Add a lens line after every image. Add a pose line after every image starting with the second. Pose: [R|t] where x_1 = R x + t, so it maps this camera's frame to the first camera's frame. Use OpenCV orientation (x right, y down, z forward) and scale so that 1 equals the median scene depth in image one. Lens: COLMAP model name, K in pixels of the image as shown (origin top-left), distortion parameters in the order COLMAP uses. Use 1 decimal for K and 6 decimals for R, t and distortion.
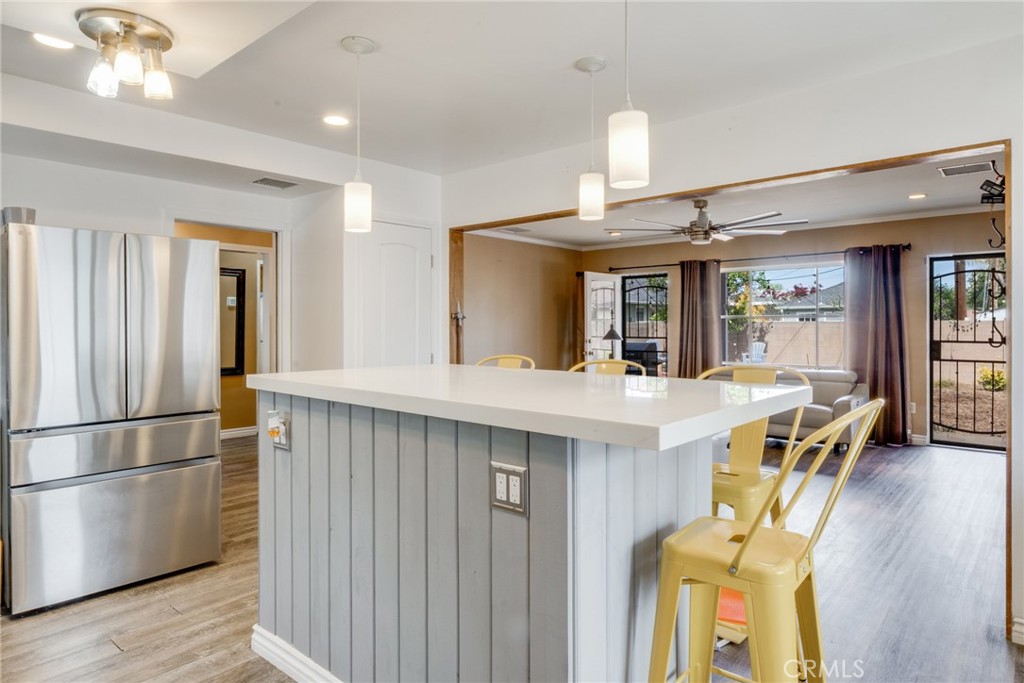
lens RADIAL K [[615.9, 0, 508.5], [0, 615.9, 326.2], [0, 0, 1]] dist [0.002674, 0.001259]
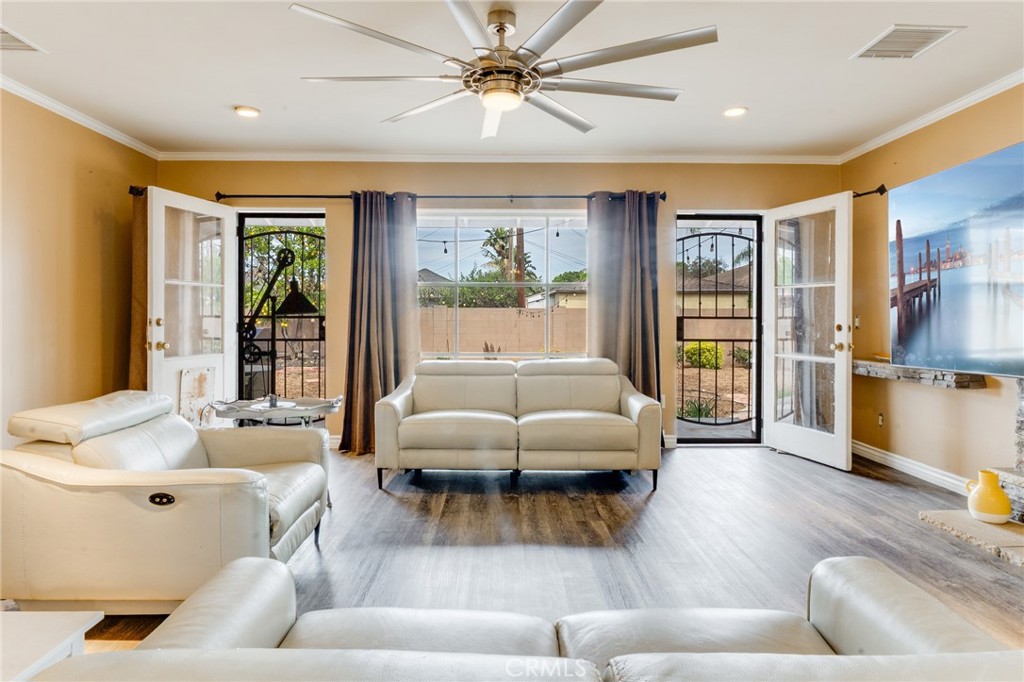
lens RADIAL K [[561.3, 0, 508.2], [0, 561.3, 317.9], [0, 0, 1]] dist [-0.004977, -0.000765]
pose [[0.742007, 0.002296, 0.670388, 0.024752], [-0.002381, 0.999997, -0.000790, 0.026052], [-0.670388, -0.001010, 0.742010, 0.596791]]
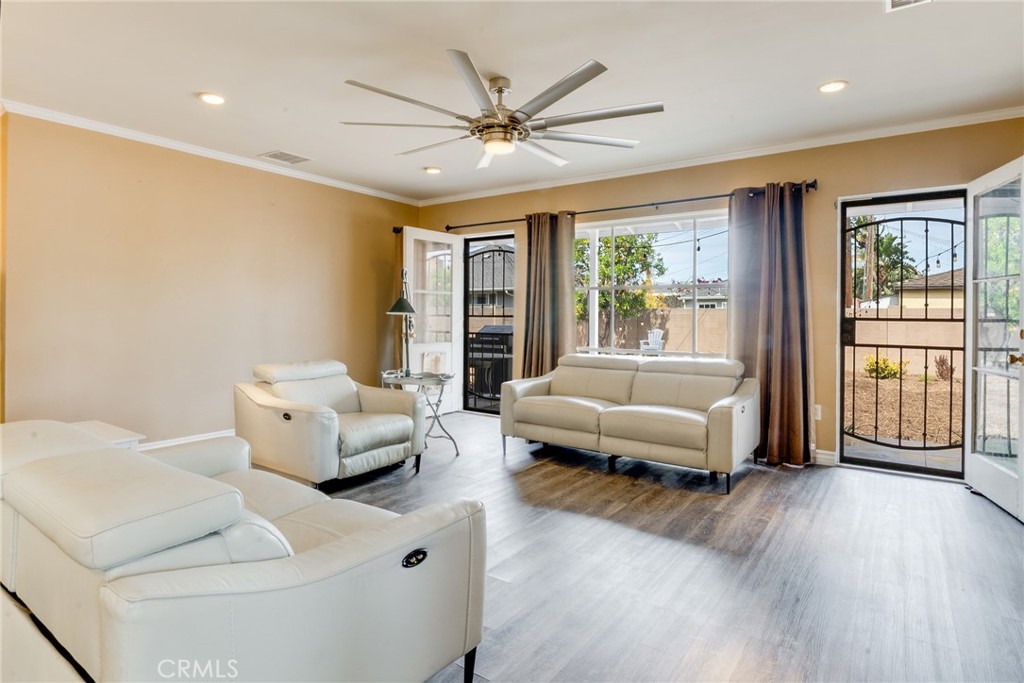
lens RADIAL K [[550.8, 0, 514.1], [0, 550.8, 314.8], [0, 0, 1]] dist [-0.000780, -0.000126]
pose [[0.994266, 0.010388, 0.106429, 0.238089], [-0.010074, 0.999943, -0.003488, 0.025690], [-0.106459, 0.002396, 0.994314, 0.404475]]
